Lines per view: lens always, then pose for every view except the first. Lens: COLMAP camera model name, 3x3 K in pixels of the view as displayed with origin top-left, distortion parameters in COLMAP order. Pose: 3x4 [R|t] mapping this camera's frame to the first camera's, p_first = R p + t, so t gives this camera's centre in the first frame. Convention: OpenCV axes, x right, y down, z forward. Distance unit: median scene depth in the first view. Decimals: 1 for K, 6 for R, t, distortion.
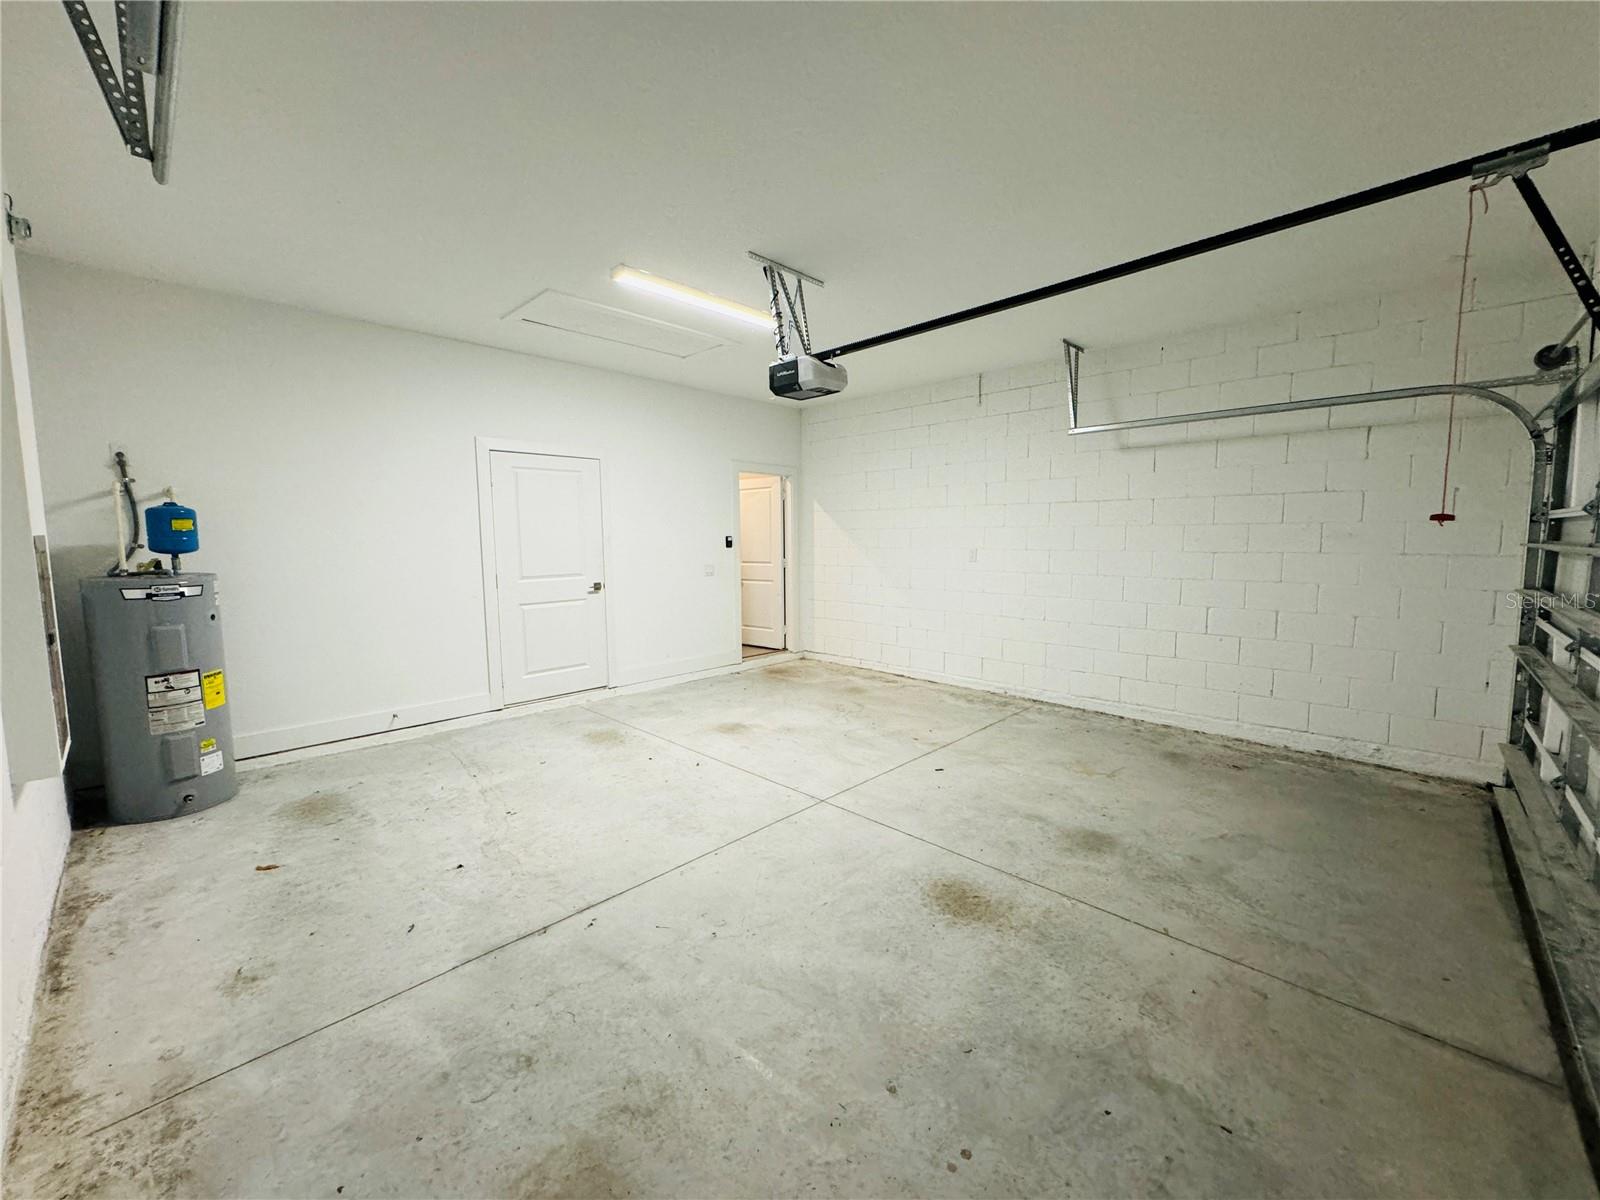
lens RADIAL K [[640.4, 0, 800.0], [0, 640.4, 600.0], [0, 0, 1]] dist [-0.002241, 0.000338]
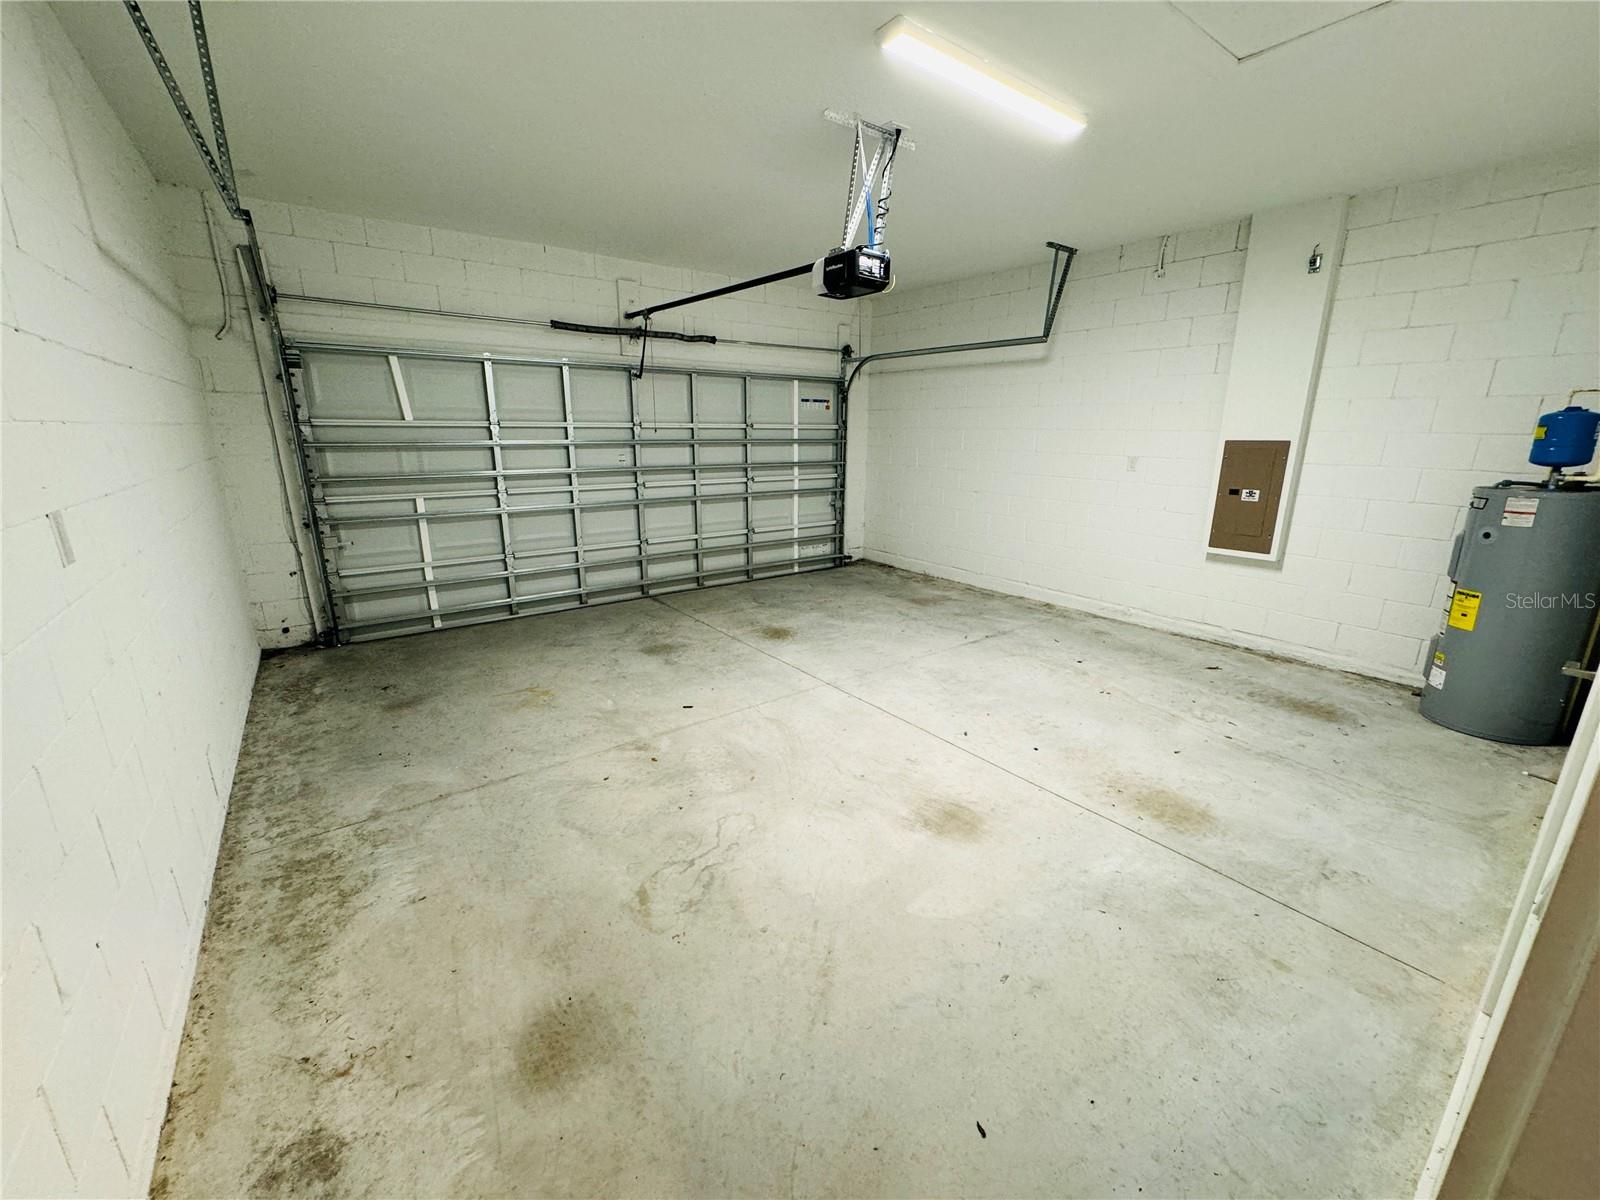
lens RADIAL K [[640.4, 0, 800.0], [0, 640.4, 600.0], [0, 0, 1]] dist [-0.002241, 0.000338]
pose [[-0.986785, -0.045263, 0.155582, -0.086620], [0.012840, 0.935328, 0.353550, -0.232945], [-0.161523, 0.350875, -0.922386, 2.105079]]
